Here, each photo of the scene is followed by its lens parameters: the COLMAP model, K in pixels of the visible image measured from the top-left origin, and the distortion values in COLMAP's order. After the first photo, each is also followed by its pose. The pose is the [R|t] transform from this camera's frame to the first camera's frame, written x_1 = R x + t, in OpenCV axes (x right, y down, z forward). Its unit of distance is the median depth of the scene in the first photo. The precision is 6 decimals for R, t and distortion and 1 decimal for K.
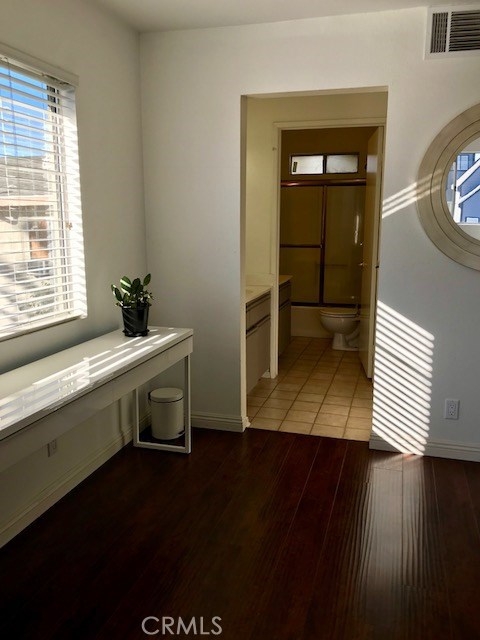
lens RADIAL K [[532.0, 0, 240.0], [0, 532.0, 320.0], [0, 0, 1]] dist [0.029807, -0.008815]
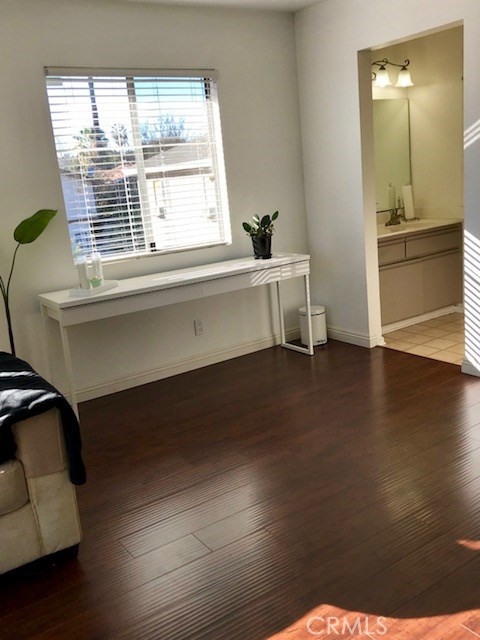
lens RADIAL K [[547.5, 0, 240.0], [0, 547.5, 320.0], [0, 0, 1]] dist [0.039792, -0.080862]
pose [[0.789018, 0.086483, -0.608253, 0.579826], [-0.027160, 0.993985, 0.106096, 0.036414], [0.613770, -0.067192, 0.786621, -0.125189]]
